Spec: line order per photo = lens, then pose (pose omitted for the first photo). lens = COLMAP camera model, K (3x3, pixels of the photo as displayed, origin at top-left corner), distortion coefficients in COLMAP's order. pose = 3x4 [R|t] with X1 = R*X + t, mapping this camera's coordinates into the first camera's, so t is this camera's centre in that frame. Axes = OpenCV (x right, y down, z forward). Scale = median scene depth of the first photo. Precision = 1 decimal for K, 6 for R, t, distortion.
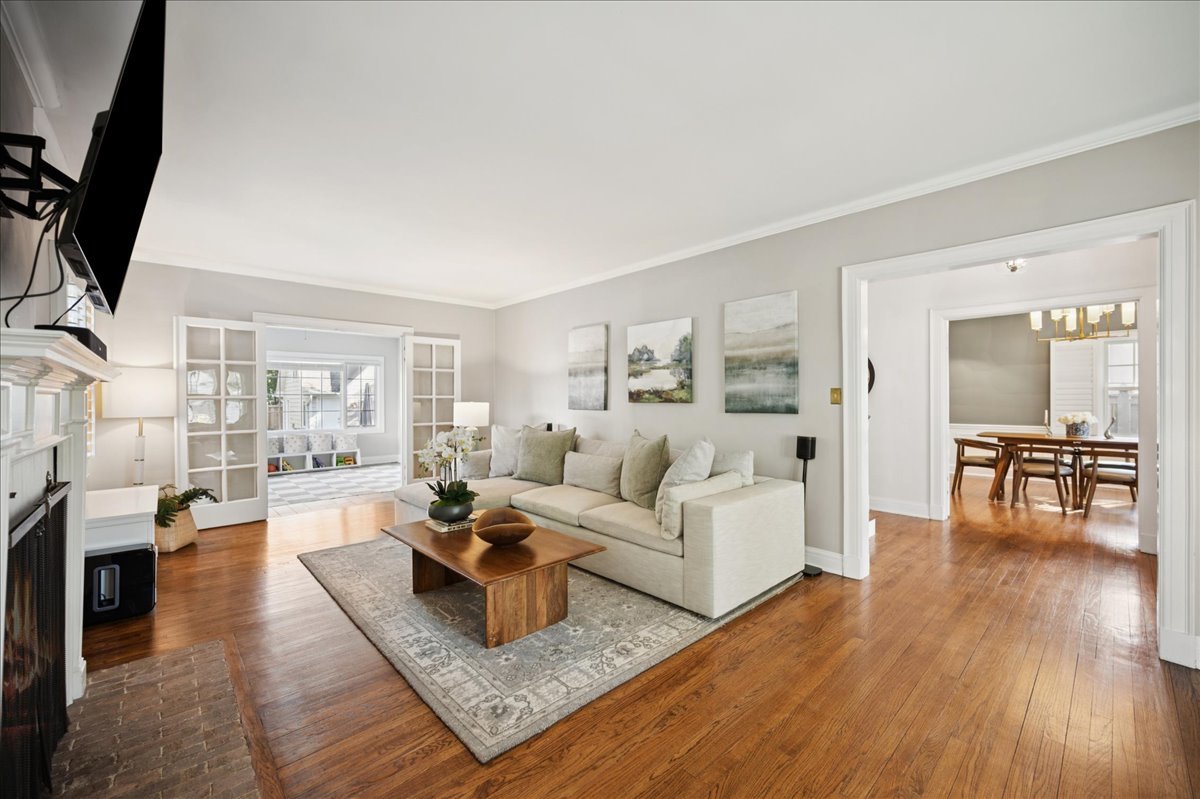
lens RADIAL K [[476.2, 0, 607.3], [0, 476.2, 398.3], [0, 0, 1]] dist [-0.000733, -0.000061]
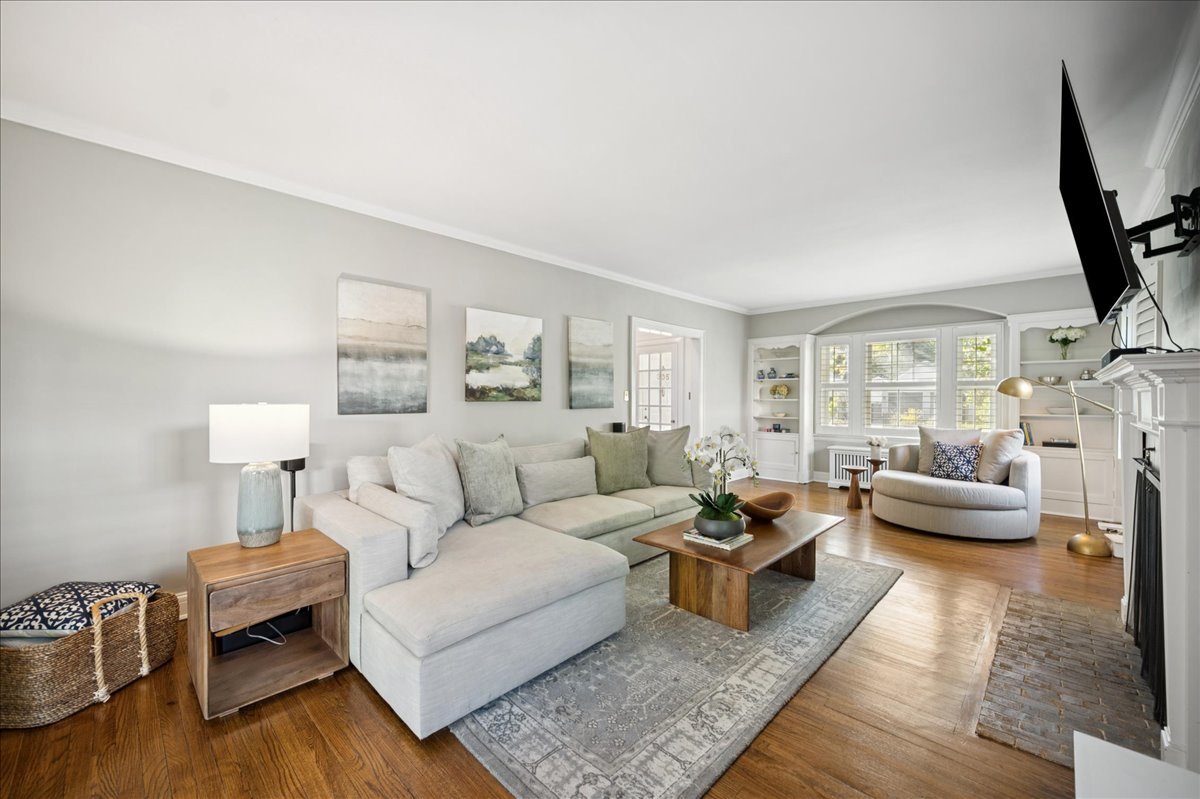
lens RADIAL K [[476.2, 0, 595.0], [0, 476.2, 397.4], [0, 0, 1]] dist [-0.000733, -0.000061]
pose [[-0.040760, 0.003907, 0.999161, -0.833543], [-0.000286, 0.999992, -0.003922, 0.005302], [-0.999169, -0.000445, -0.040759, 0.885530]]
